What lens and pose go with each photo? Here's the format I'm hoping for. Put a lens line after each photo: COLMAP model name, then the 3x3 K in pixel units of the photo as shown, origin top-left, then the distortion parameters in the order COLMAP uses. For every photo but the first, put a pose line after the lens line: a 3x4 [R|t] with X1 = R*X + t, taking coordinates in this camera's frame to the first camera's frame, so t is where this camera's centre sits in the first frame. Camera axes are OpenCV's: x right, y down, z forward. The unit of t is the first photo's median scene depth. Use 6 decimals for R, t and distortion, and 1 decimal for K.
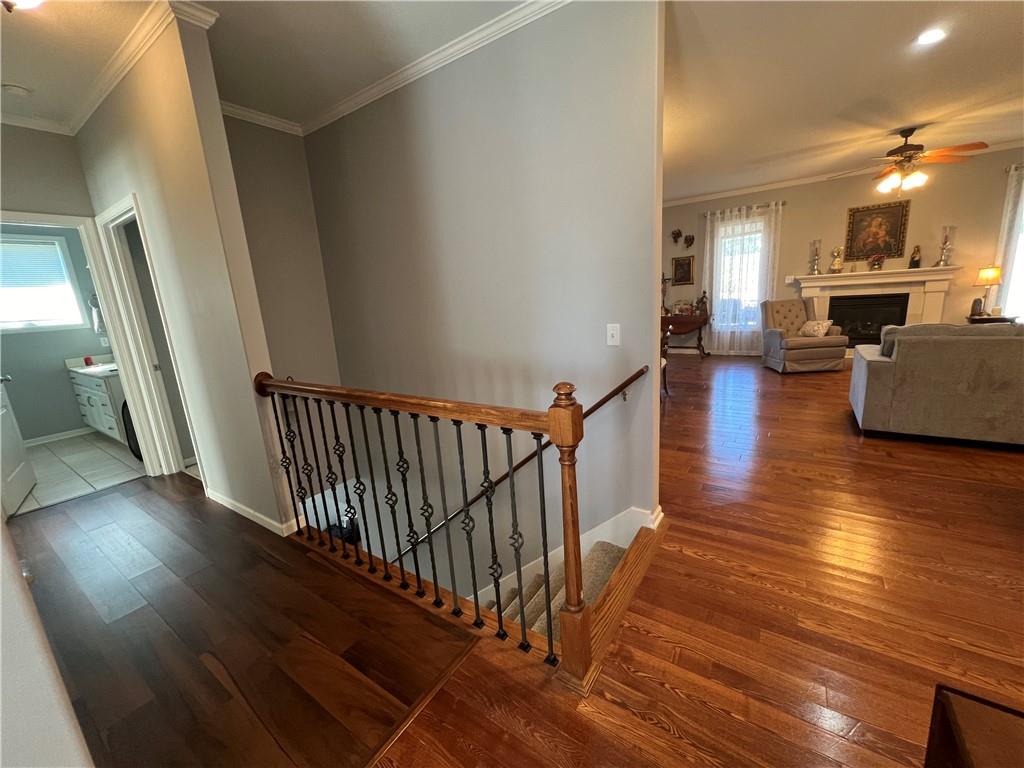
lens RADIAL K [[410.1, 0, 510.7], [0, 410.1, 384.6], [0, 0, 1]] dist [0.000225, -0.000086]
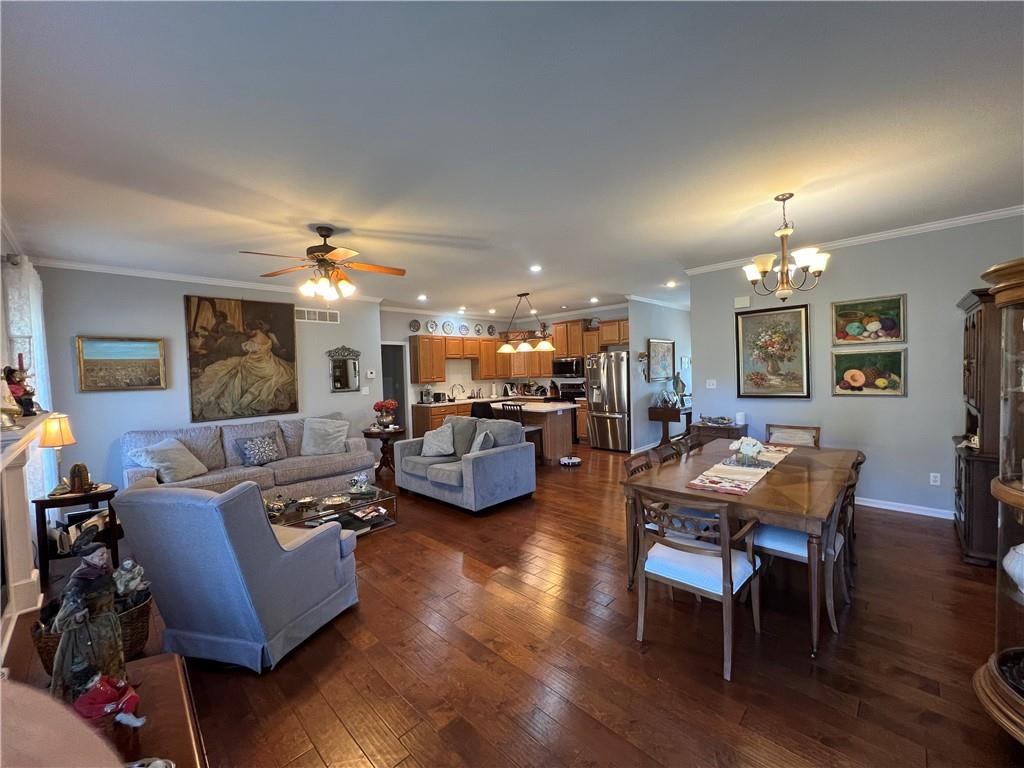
lens RADIAL K [[410.1, 0, 510.7], [0, 410.1, 384.6], [0, 0, 1]] dist [0.000225, -0.000086]
pose [[-0.978709, 0.089492, 0.184717, 0.354507], [0.131950, 0.963664, 0.232251, -0.334848], [-0.157221, 0.251680, -0.954955, 1.276994]]
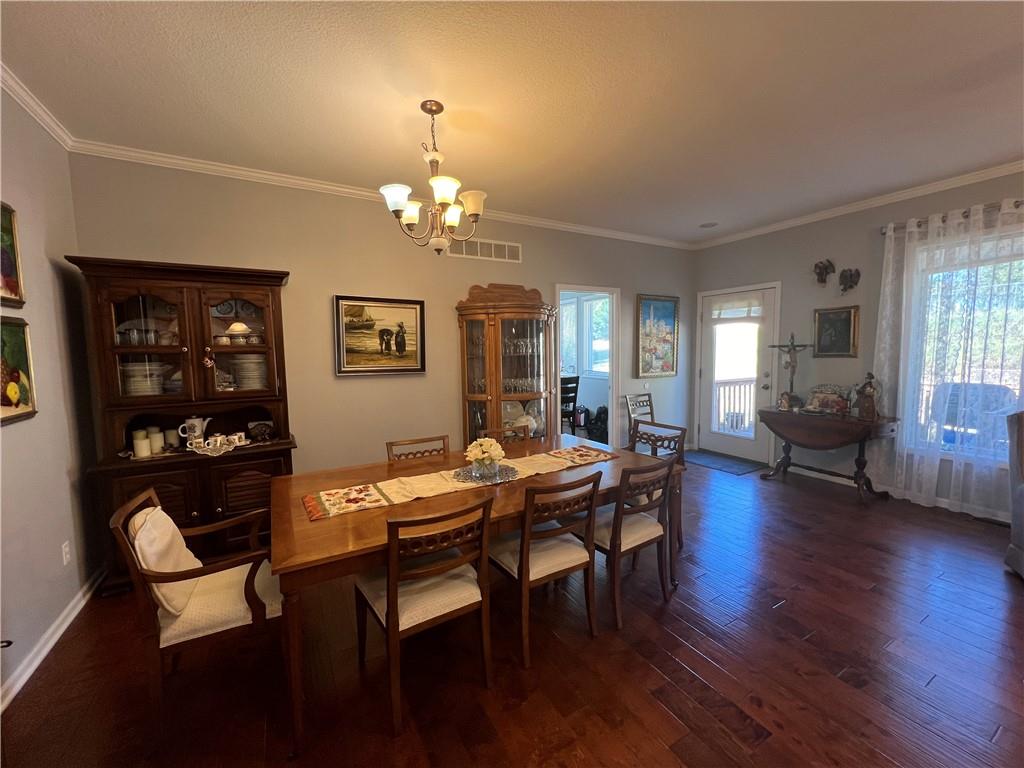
lens RADIAL K [[410.1, 0, 510.7], [0, 410.1, 384.6], [0, 0, 1]] dist [0.000225, -0.000086]
pose [[0.897855, 0.091084, -0.430767, 0.341534], [-0.137214, 0.987529, -0.077189, -0.132476], [0.418364, 0.128412, 0.899156, 0.415254]]
